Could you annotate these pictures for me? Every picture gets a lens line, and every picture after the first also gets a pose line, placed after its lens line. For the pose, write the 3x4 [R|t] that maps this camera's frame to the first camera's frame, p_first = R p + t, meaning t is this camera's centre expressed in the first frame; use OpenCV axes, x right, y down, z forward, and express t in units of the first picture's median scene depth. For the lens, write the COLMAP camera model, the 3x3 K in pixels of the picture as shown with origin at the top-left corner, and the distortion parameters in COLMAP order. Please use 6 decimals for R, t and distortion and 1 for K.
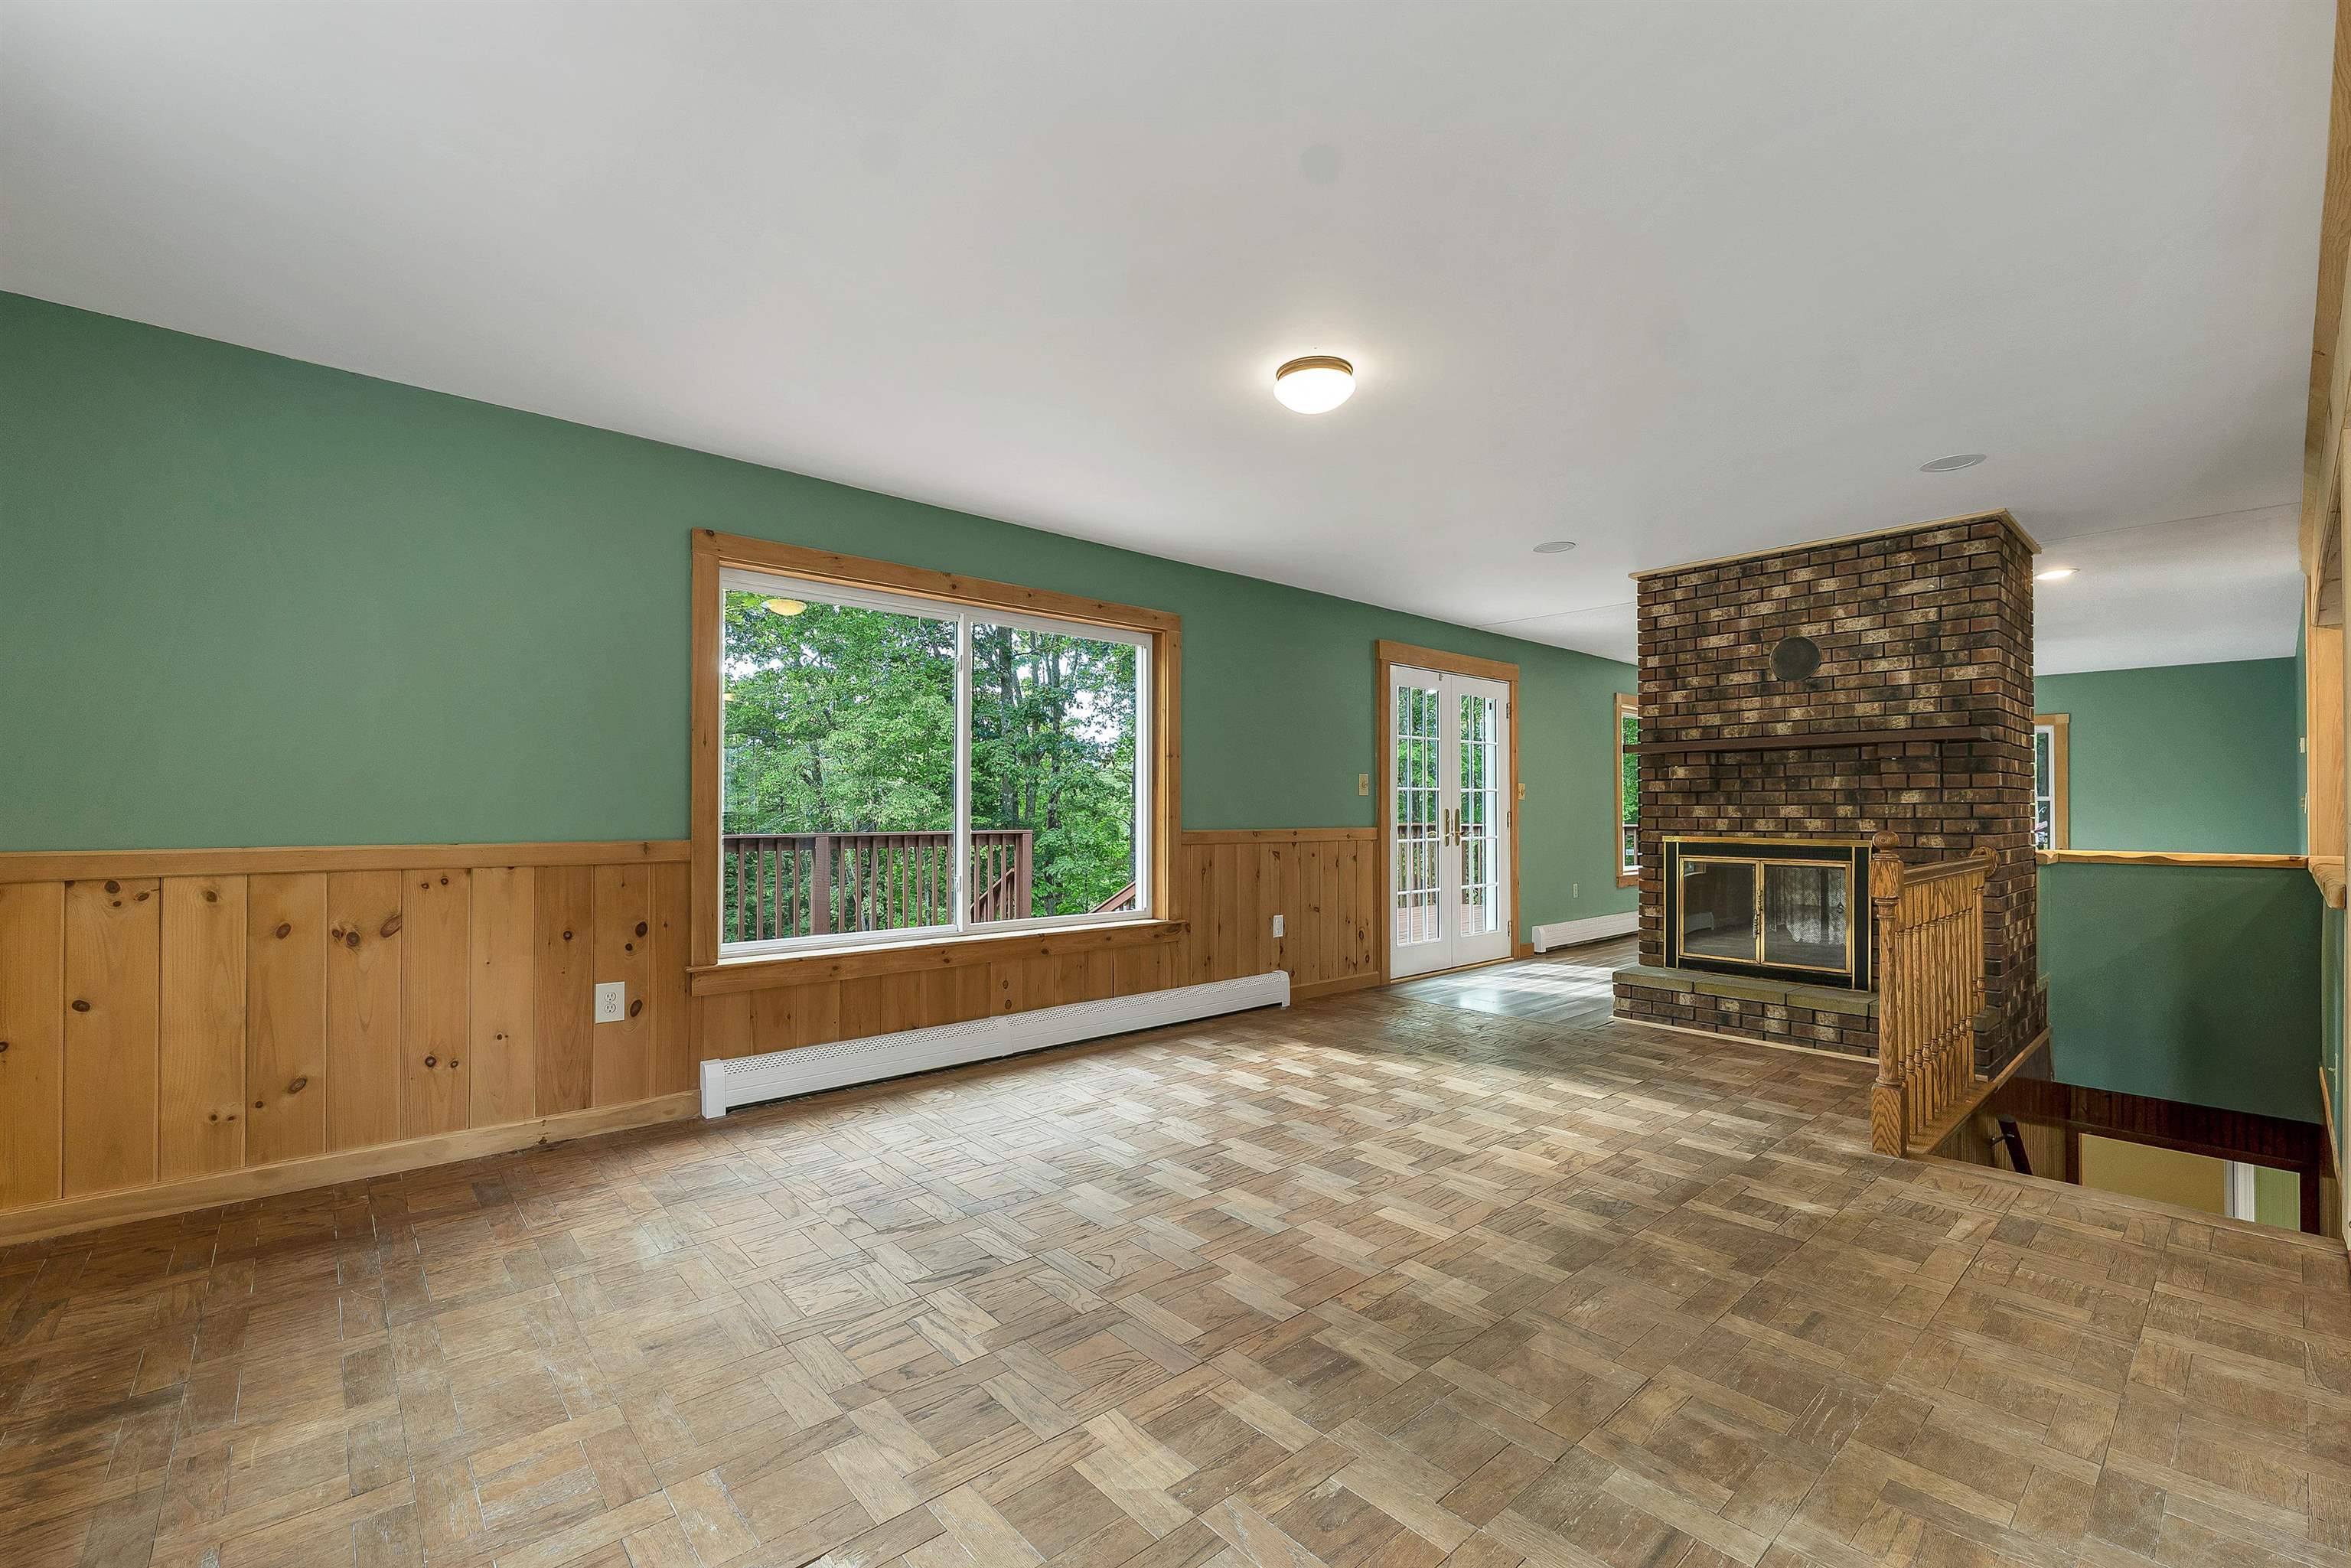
lens RADIAL K [[987.4, 0, 1172.0], [0, 987.4, 804.9], [0, 0, 1]] dist [-0.000892, -0.000130]
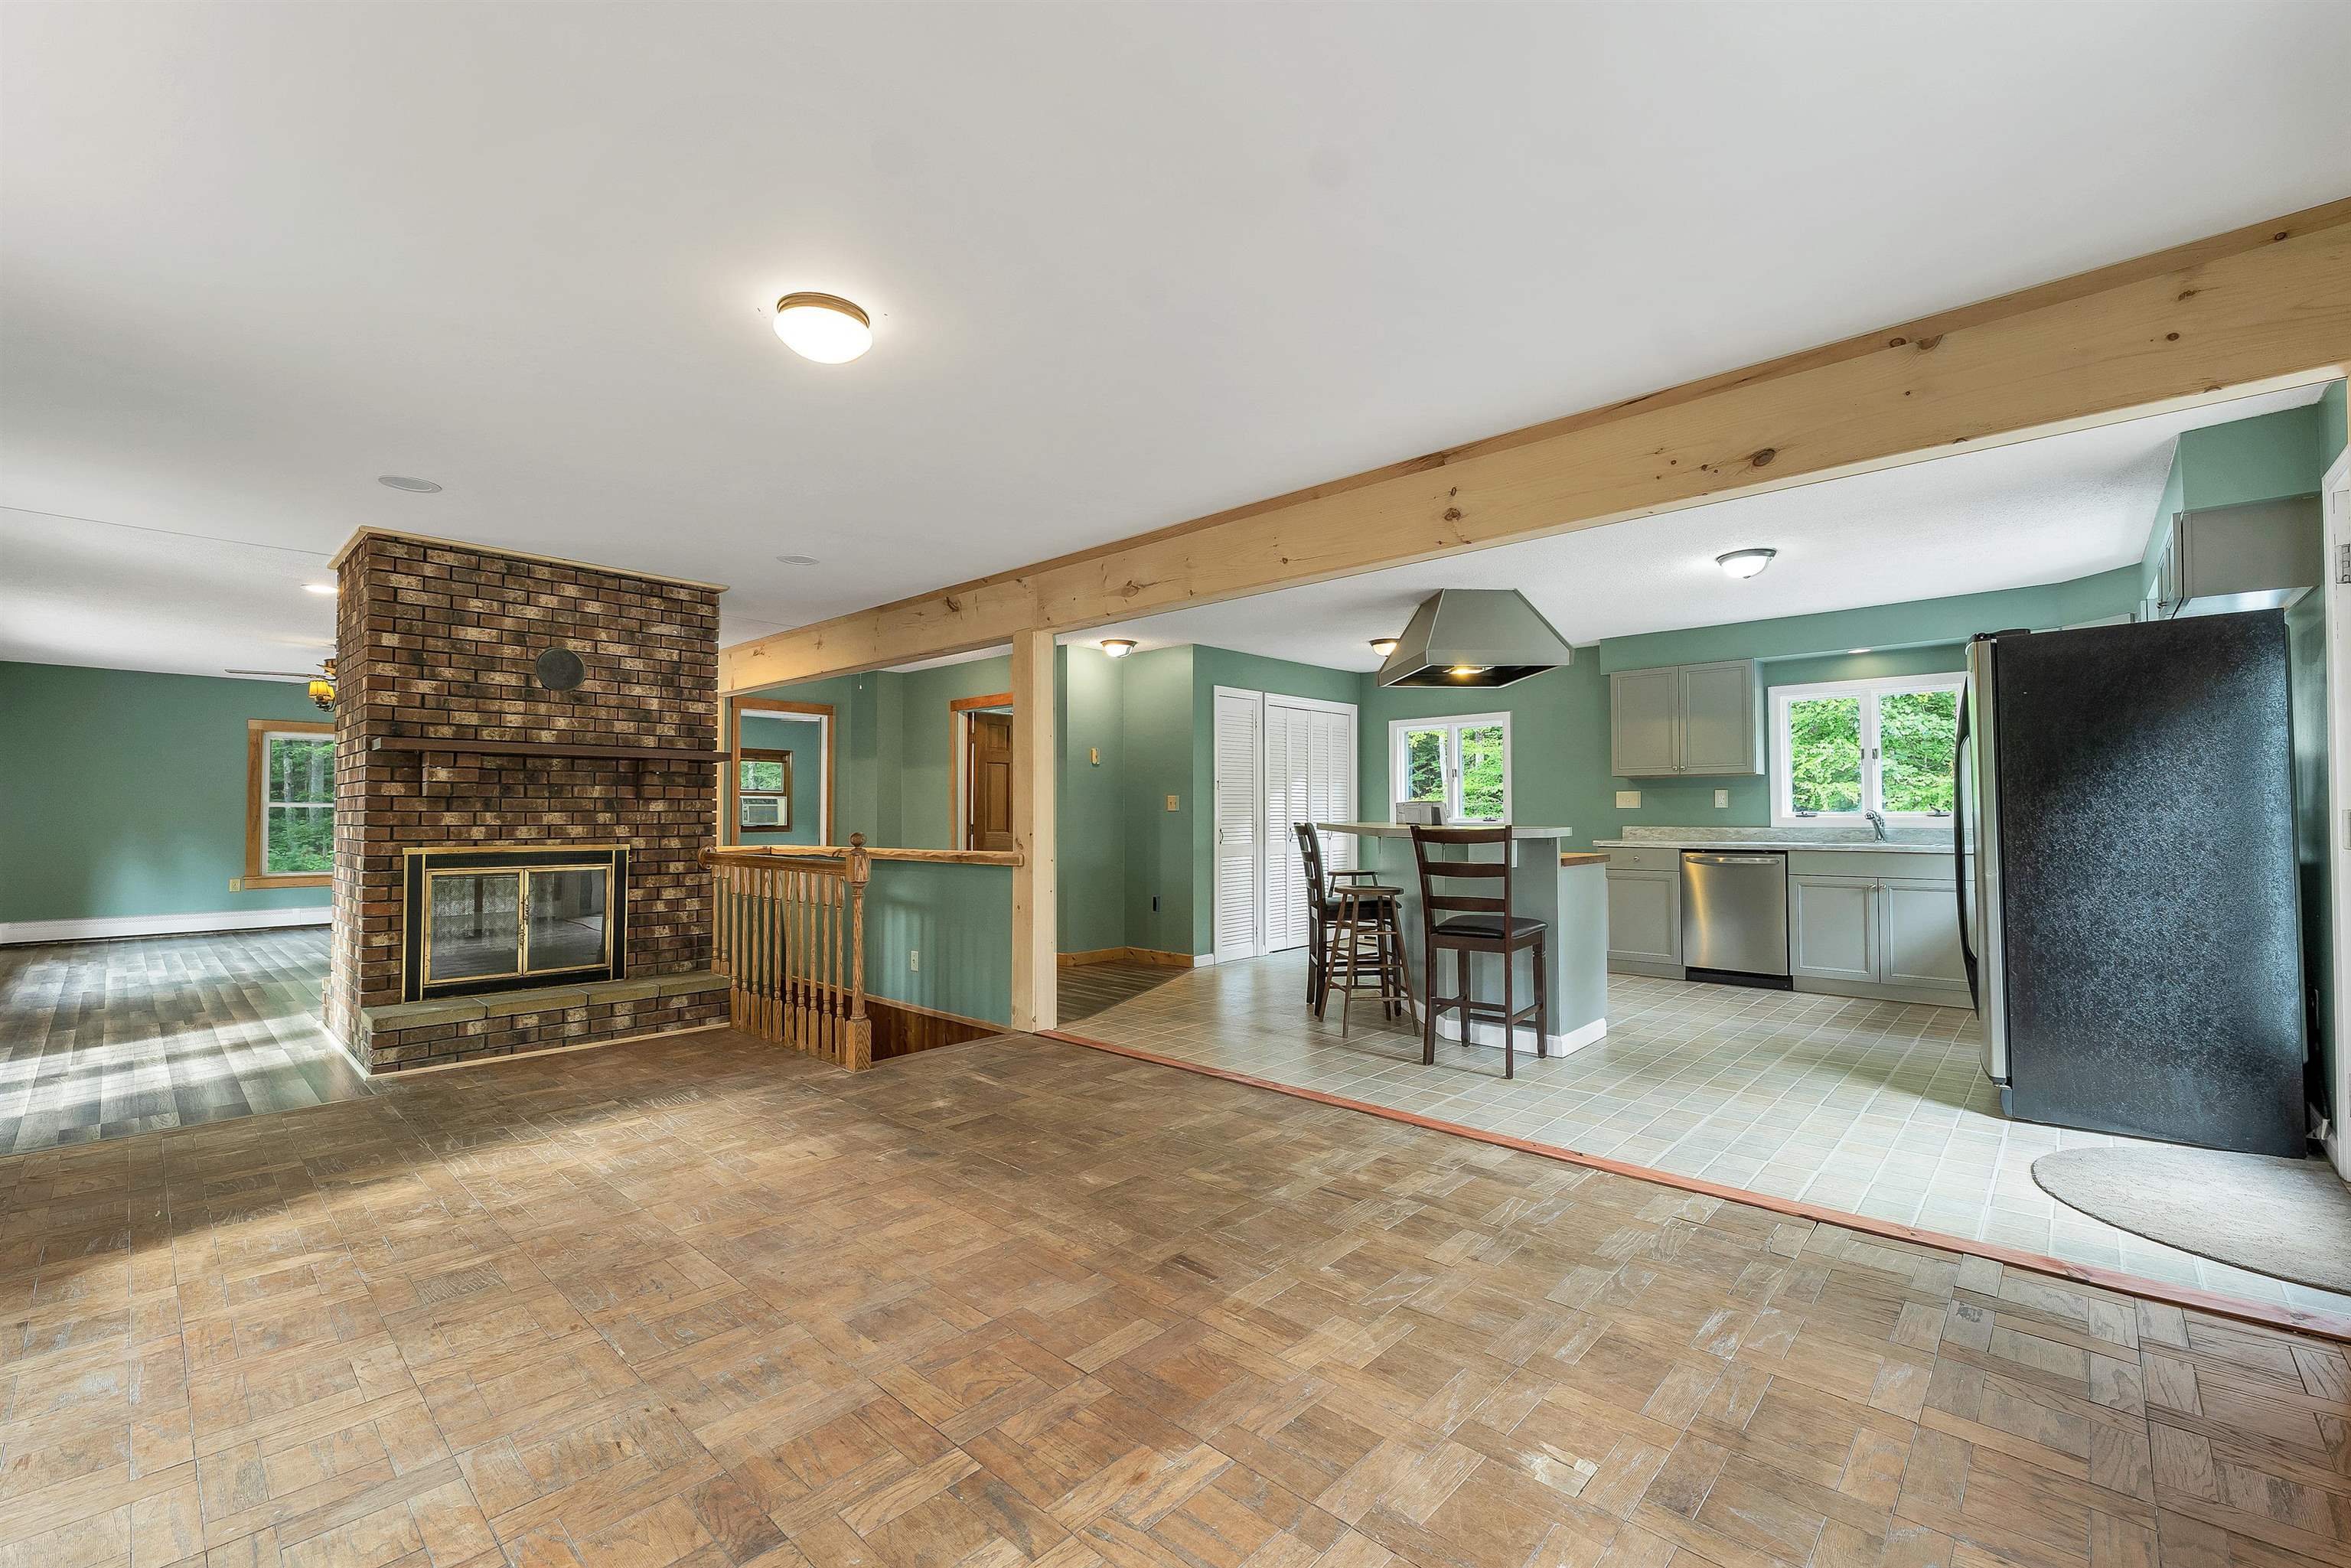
lens RADIAL K [[977.0, 0, 1172.5], [0, 977.0, 794.1], [0, 0, 1]] dist [-0.002604, -0.000166]
pose [[-0.096246, 0.021816, 0.995118, -0.444723], [-0.004711, 0.999739, -0.022373, 0.001042], [-0.995346, -0.006842, -0.096118, 0.471790]]
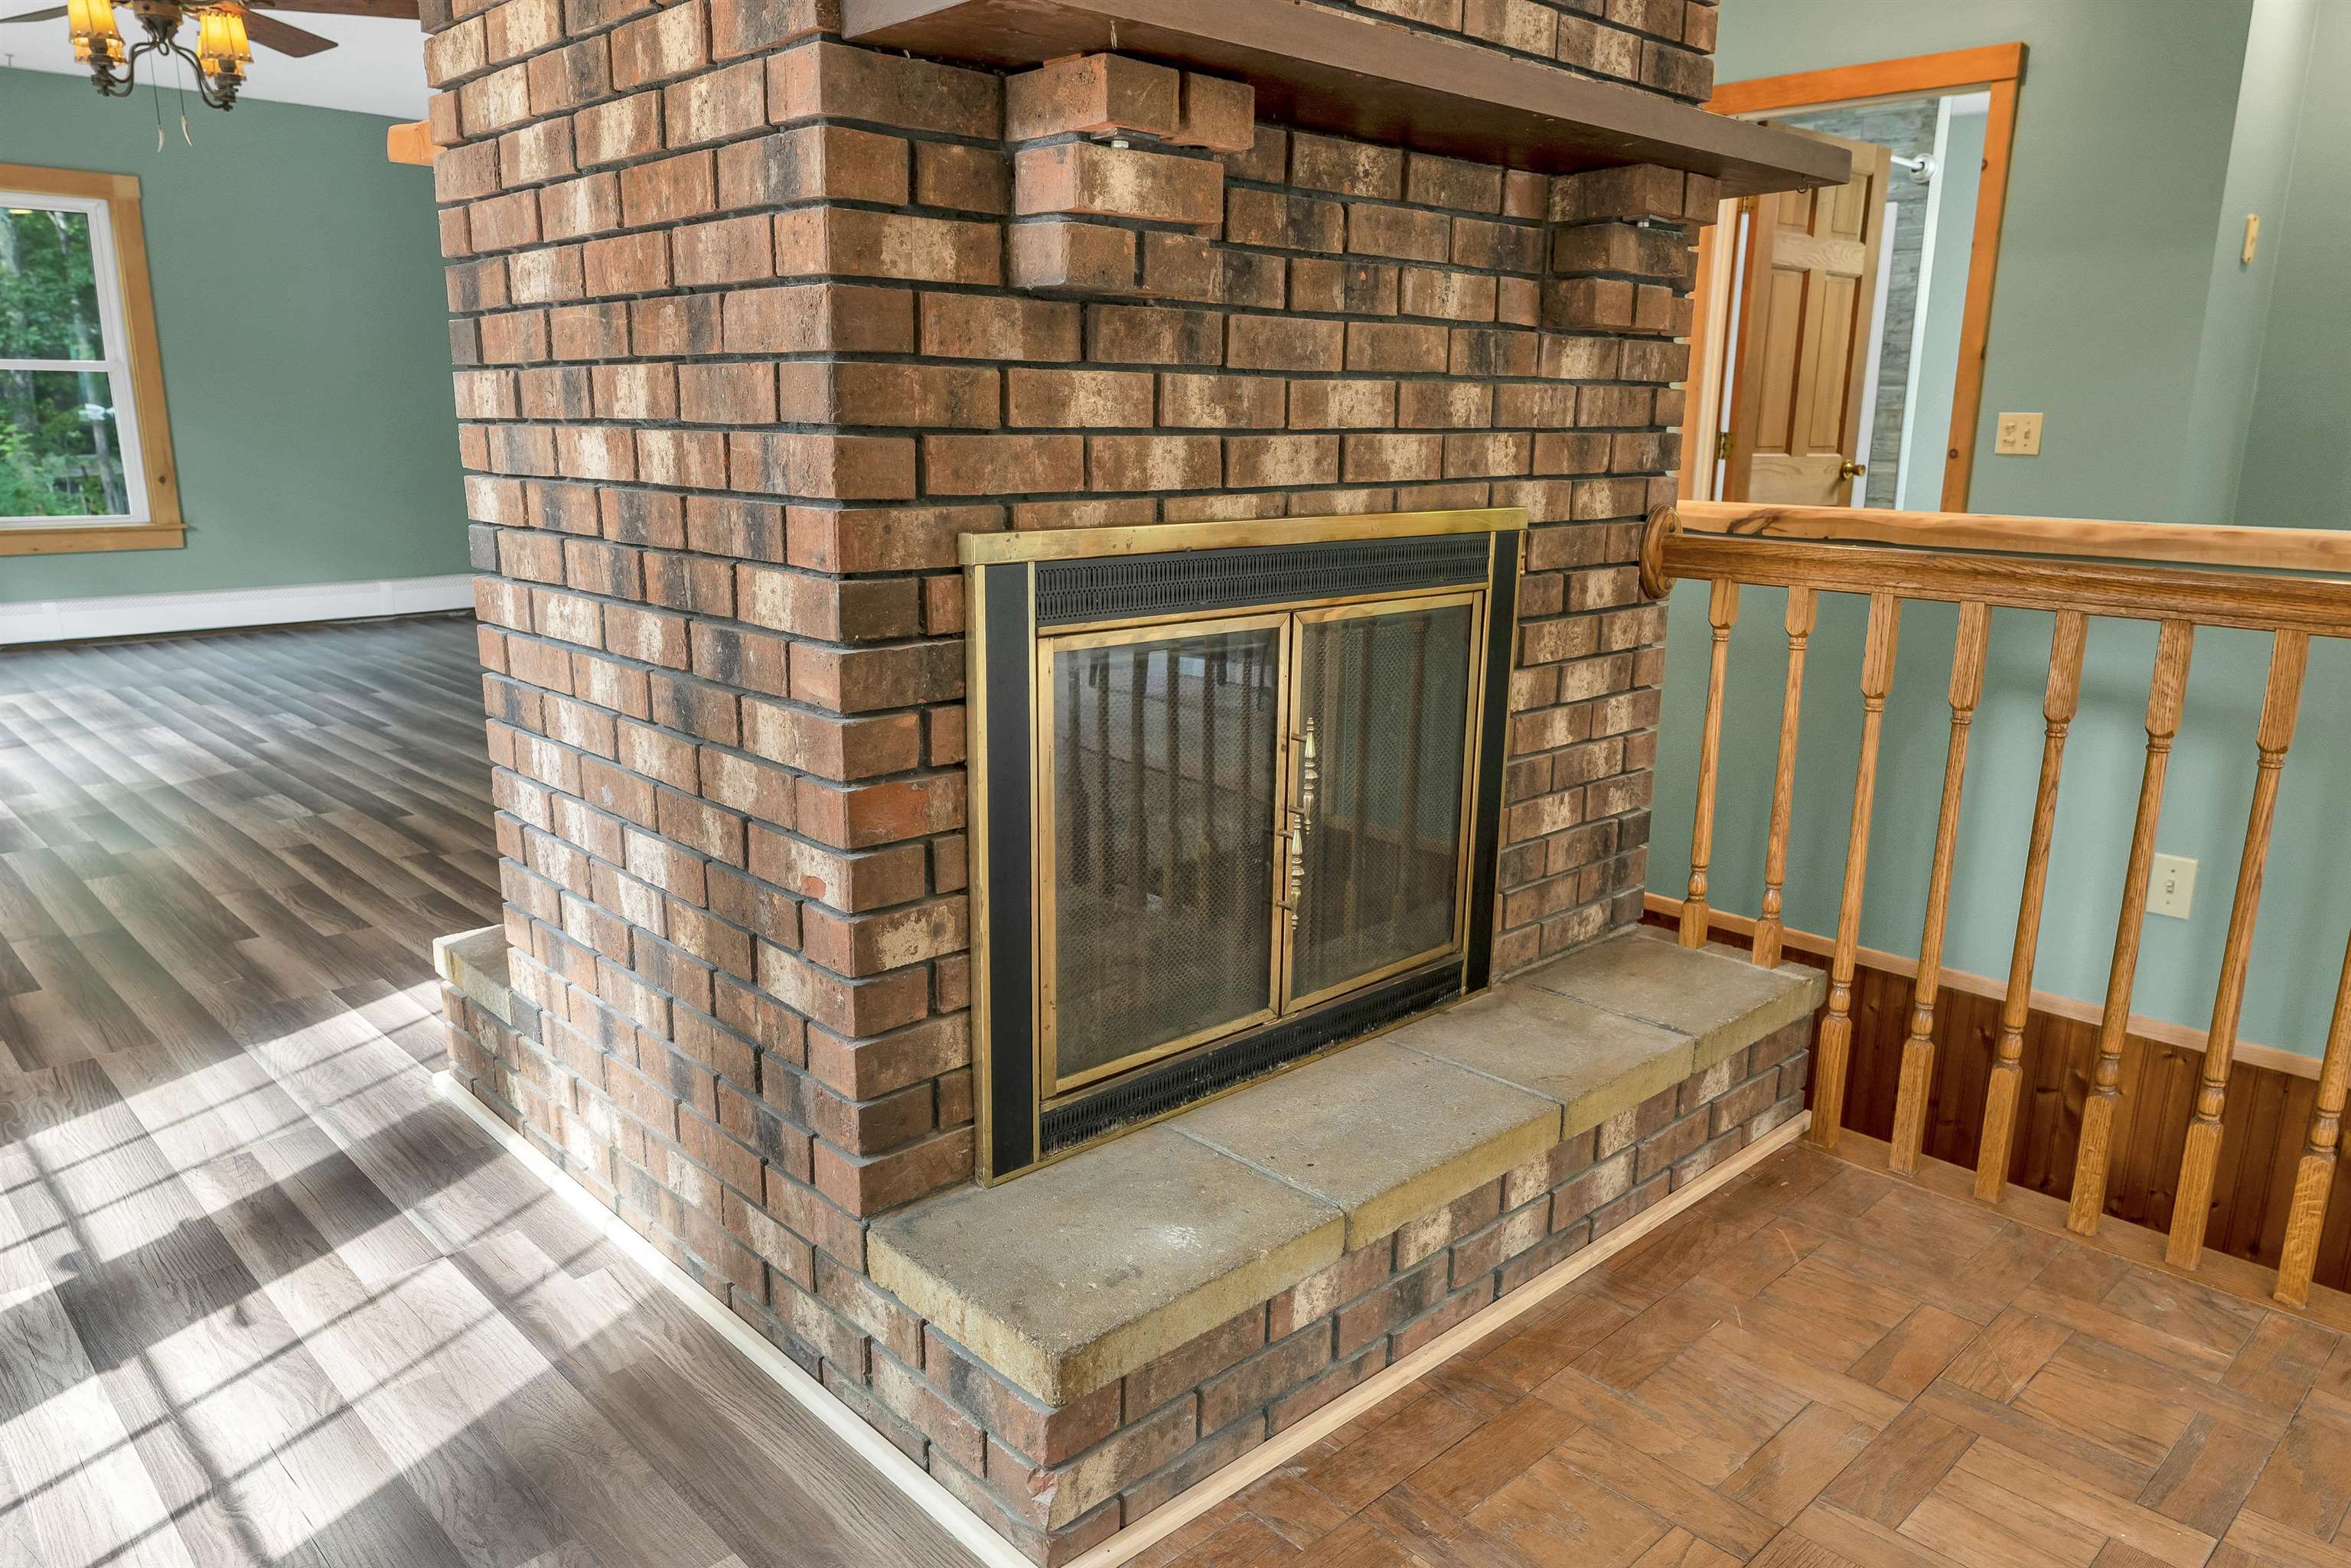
lens RADIAL K [[1589.1, 0, 1175.5], [0, 1589.1, 784.0], [0, 0, 1]] dist [0.002517, 0.000325]
pose [[-0.035616, -0.229243, 0.972717, 0.217828], [-0.016400, 0.973338, 0.228788, 0.009246], [-0.999231, -0.007804, -0.038426, 1.082074]]
